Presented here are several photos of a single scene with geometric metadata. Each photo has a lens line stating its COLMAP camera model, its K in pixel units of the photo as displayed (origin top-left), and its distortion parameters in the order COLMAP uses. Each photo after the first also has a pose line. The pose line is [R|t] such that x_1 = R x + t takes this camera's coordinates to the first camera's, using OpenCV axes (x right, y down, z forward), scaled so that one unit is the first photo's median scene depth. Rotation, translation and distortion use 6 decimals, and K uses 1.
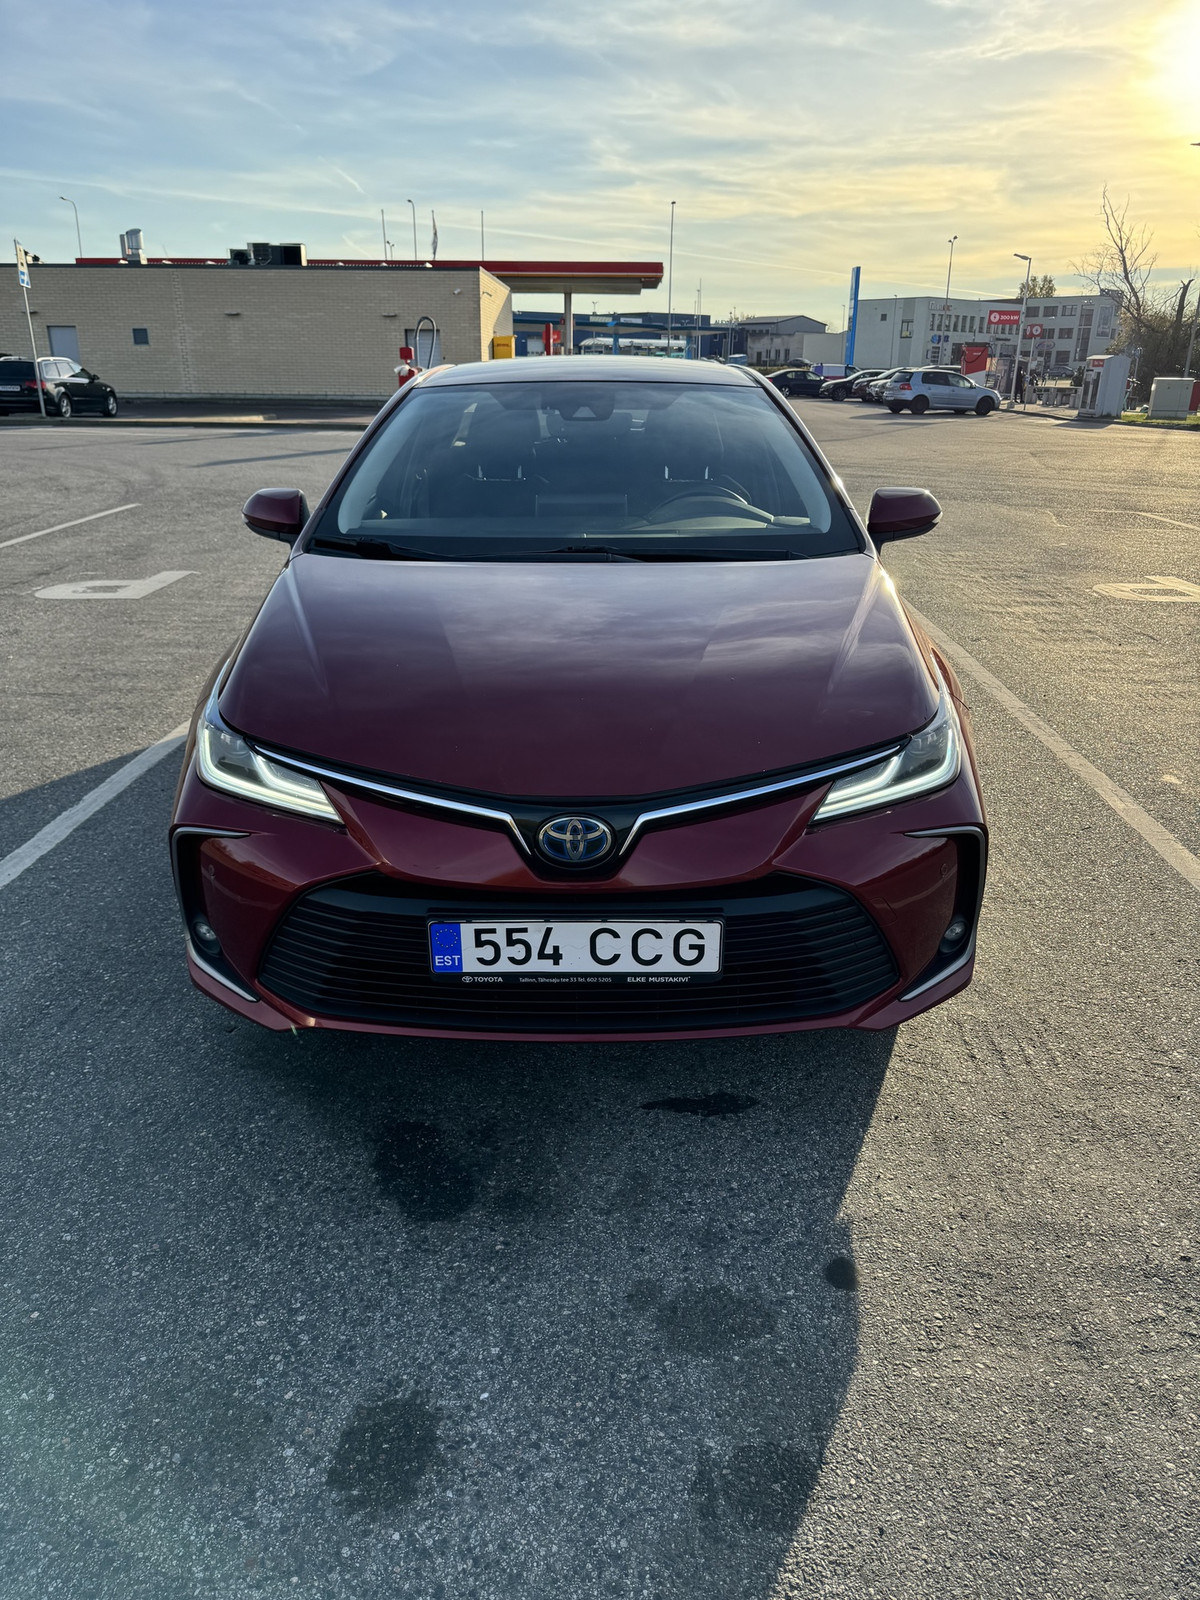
lens RADIAL K [[1127.0, 0, 600.0], [0, 1127.0, 800.0], [0, 0, 1]] dist [0.009531, 0.001919]
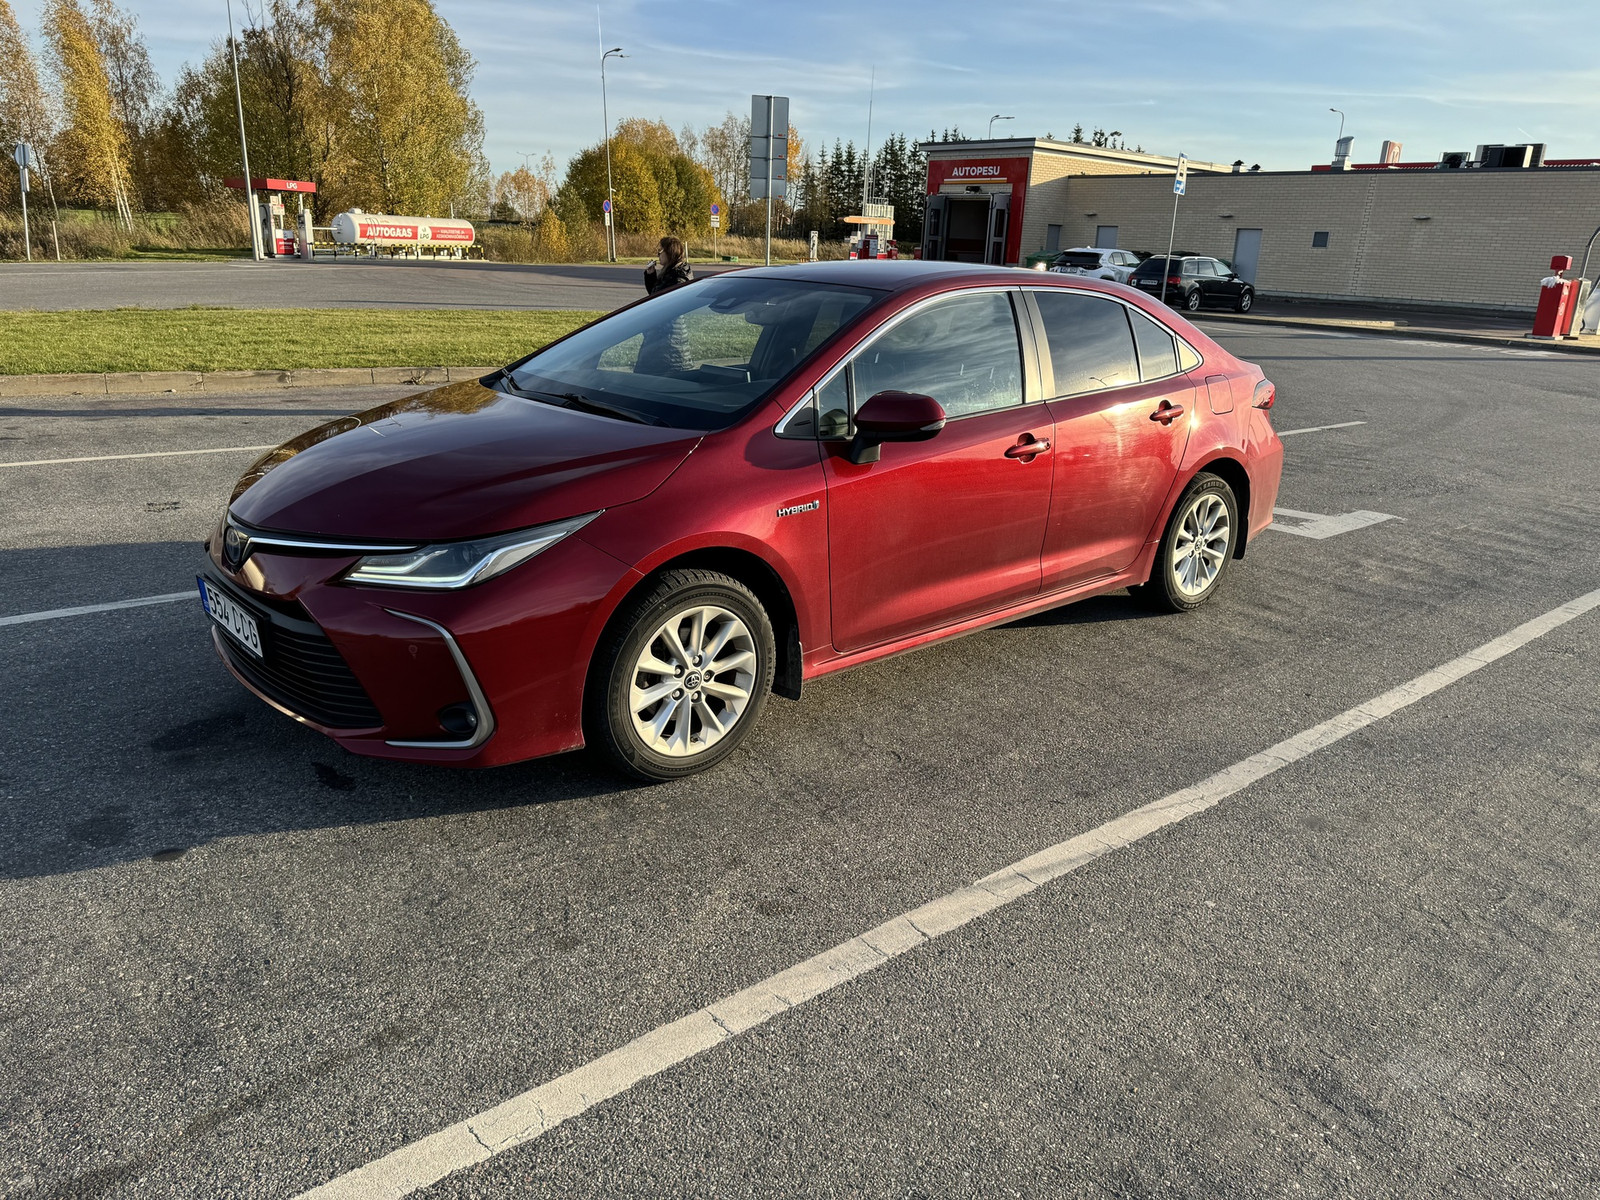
lens RADIAL K [[1135.0, 0, 800.0], [0, 1135.0, 600.0], [0, 0, 1]] dist [0.005409, -0.010371]
pose [[0.664858, 0.243845, -0.706048, 0.080960], [-0.300077, 0.952782, 0.046487, -0.009921], [0.684045, 0.180961, 0.706637, 0.021580]]
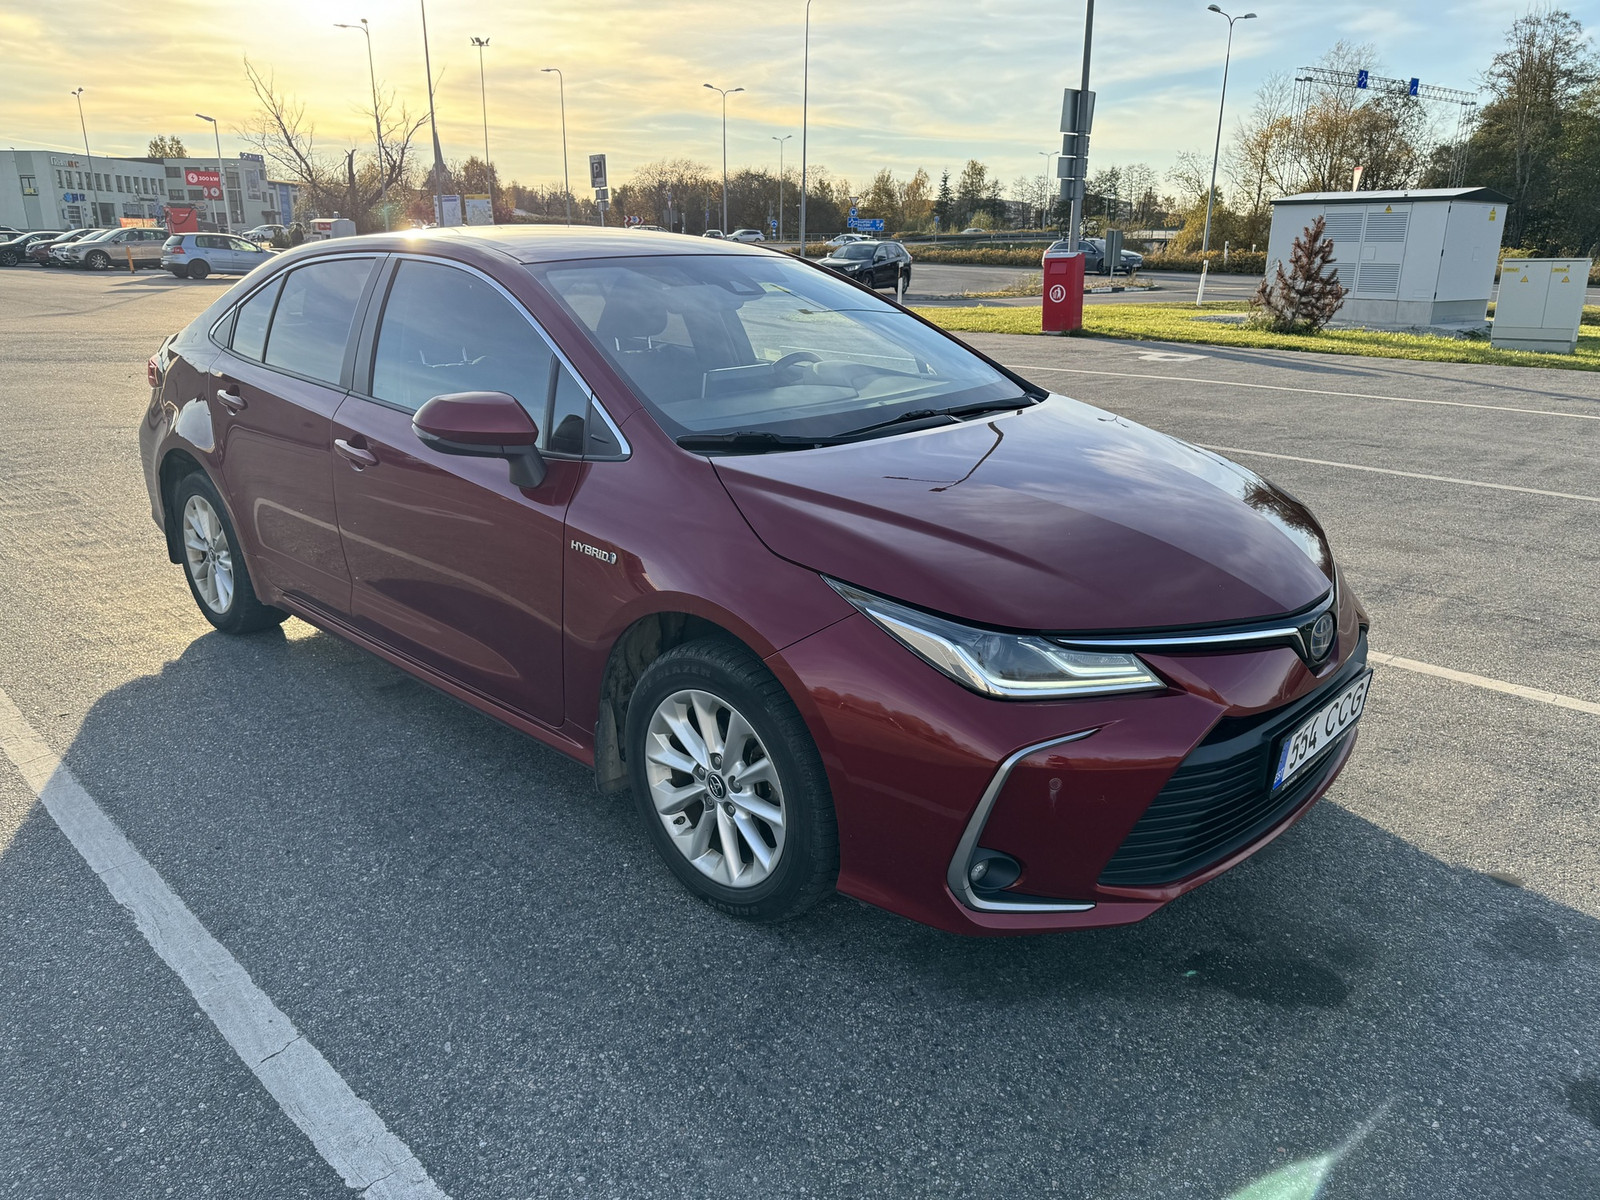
lens RADIAL K [[1135.0, 0, 800.0], [0, 1135.0, 600.0], [0, 0, 1]] dist [0.005409, -0.010371]
pose [[0.682020, -0.223680, 0.696287, -0.060361], [0.258168, 0.964421, 0.056938, -0.010380], [-0.684250, 0.140926, 0.715501, 0.025578]]
